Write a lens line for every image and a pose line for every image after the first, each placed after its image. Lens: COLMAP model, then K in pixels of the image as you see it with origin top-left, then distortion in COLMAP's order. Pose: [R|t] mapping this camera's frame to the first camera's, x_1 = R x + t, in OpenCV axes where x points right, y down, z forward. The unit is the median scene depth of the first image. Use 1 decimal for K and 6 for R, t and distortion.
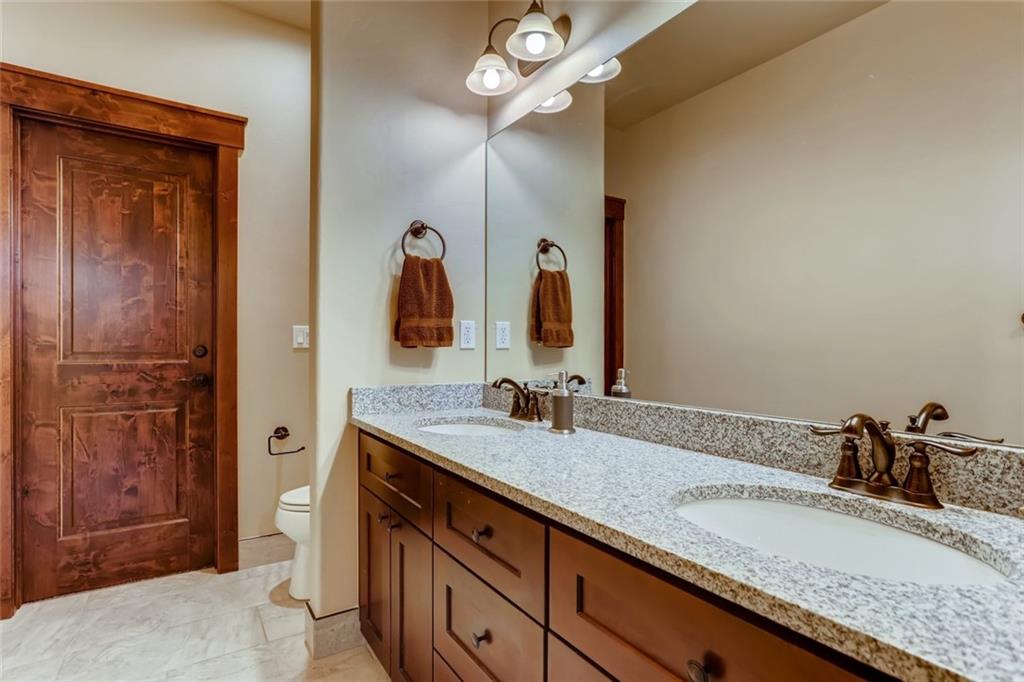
lens RADIAL K [[513.2, 0, 513.3], [0, 513.2, 346.5], [0, 0, 1]] dist [-0.011438, 0.004818]
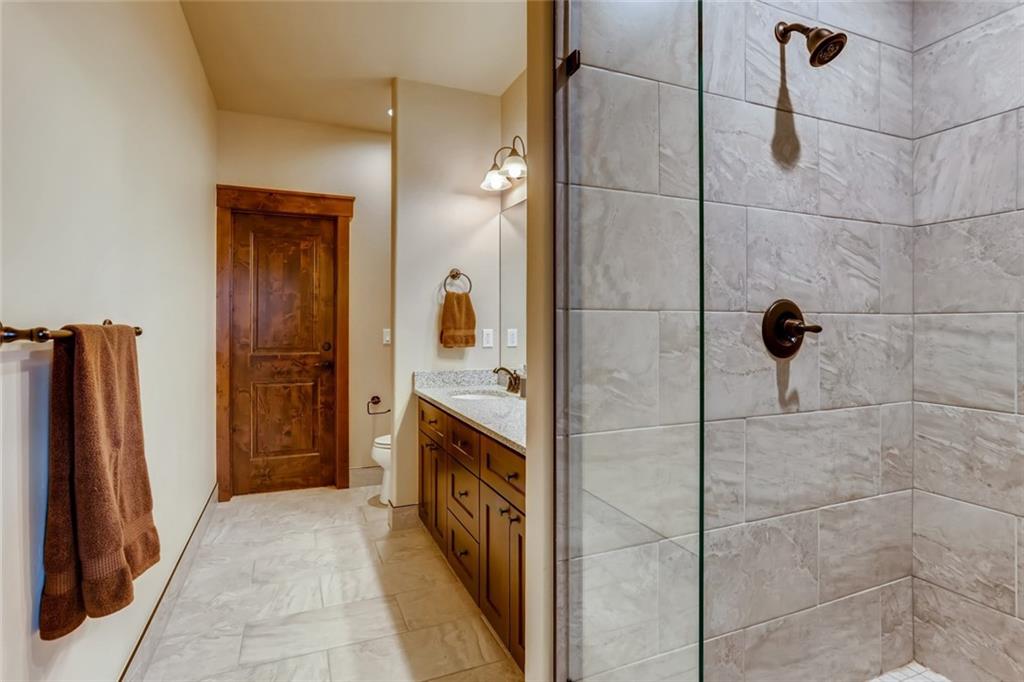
lens RADIAL K [[513.2, 0, 513.0], [0, 513.2, 318.3], [0, 0, 1]] dist [-0.011438, 0.004818]
pose [[0.985812, -0.005273, -0.167772, 0.242939], [0.002408, 0.999848, -0.017274, -0.055666], [0.167837, 0.016625, 0.985675, -0.514565]]
